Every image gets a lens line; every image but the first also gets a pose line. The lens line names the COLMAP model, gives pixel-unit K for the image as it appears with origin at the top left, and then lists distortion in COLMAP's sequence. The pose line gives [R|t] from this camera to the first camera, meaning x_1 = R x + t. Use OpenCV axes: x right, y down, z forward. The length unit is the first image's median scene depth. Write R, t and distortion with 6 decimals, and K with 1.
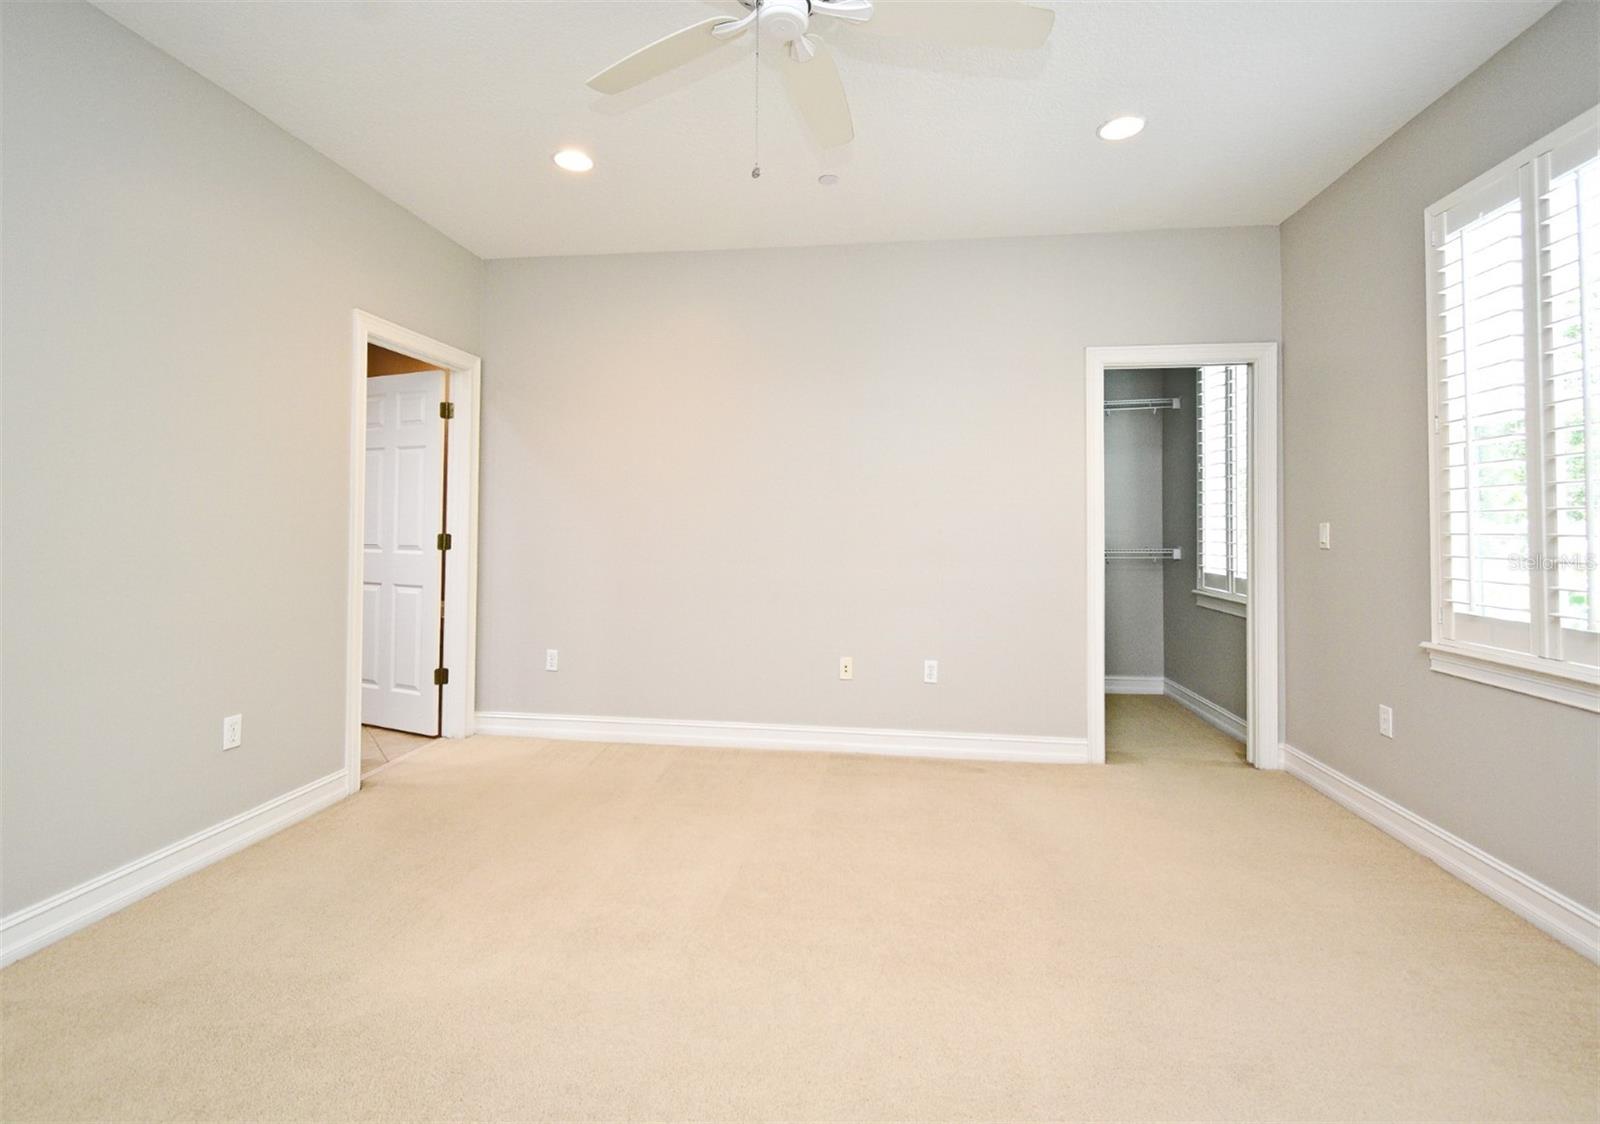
lens RADIAL K [[745.4, 0, 791.3], [0, 745.4, 505.1], [0, 0, 1]] dist [0.002095, 0.000129]
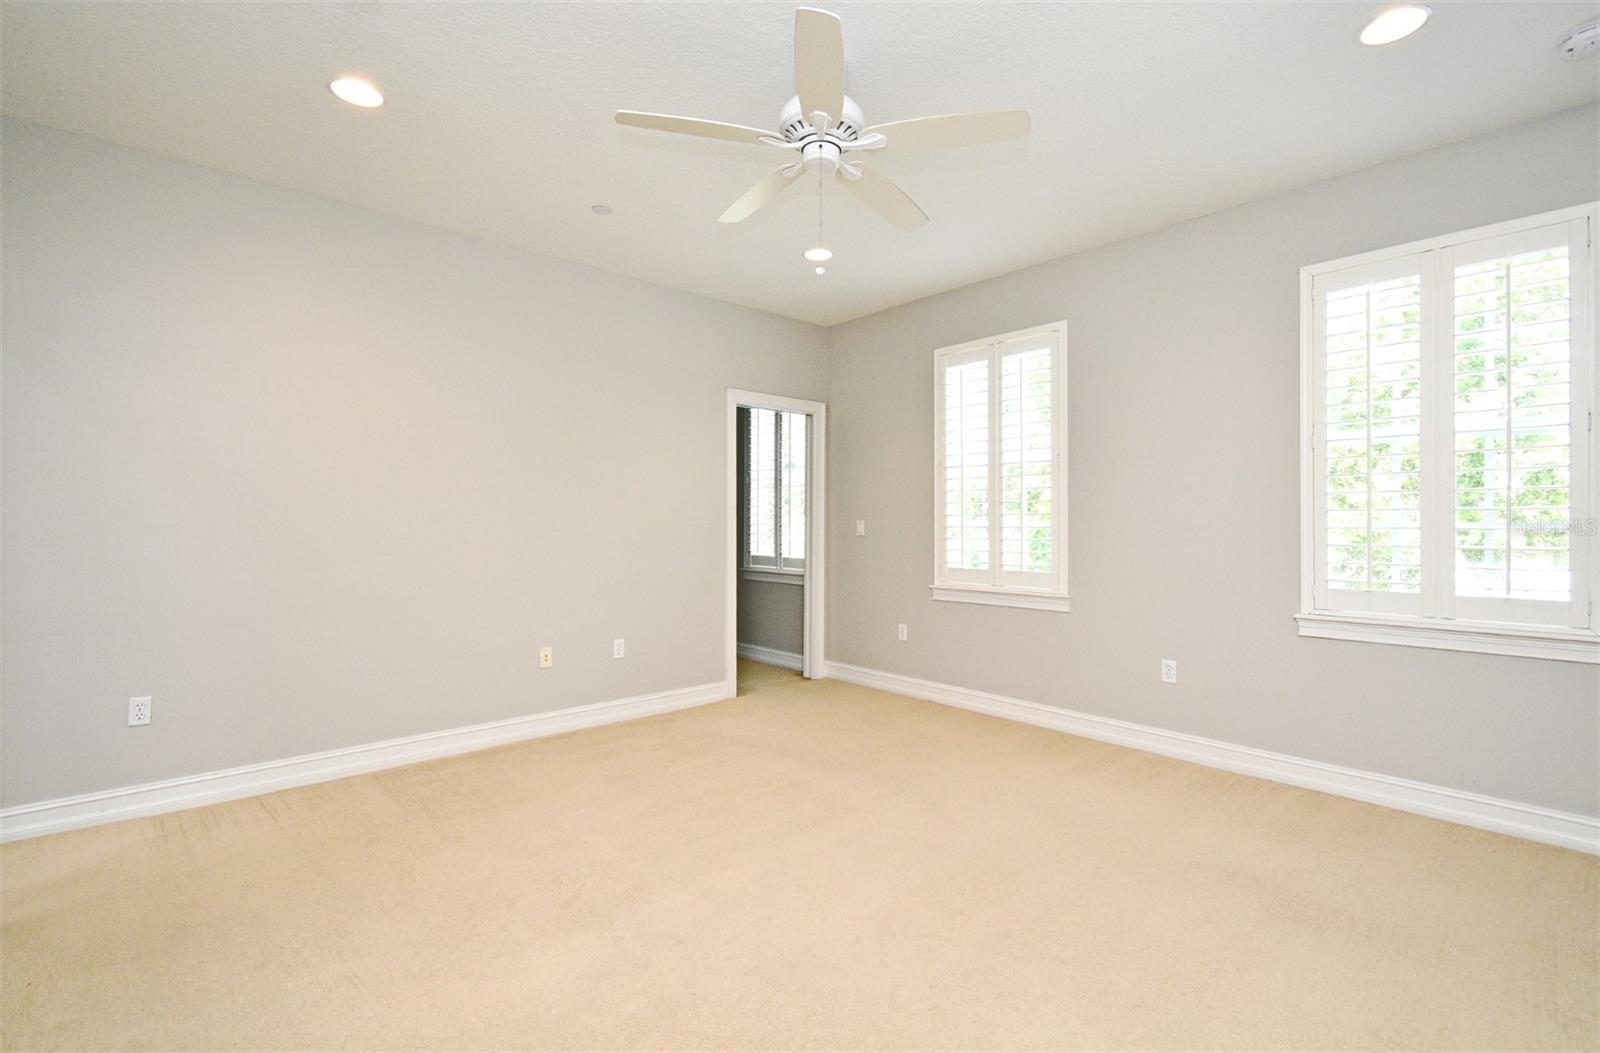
lens RADIAL K [[718.6, 0, 800.0], [0, 718.6, 526.5], [0, 0, 1]] dist [-0.001598, -0.000046]
pose [[0.646412, -0.007142, 0.762955, -0.494448], [-0.018338, 0.999522, 0.024893, -0.000352], [-0.762768, -0.030082, 0.645972, 0.068625]]
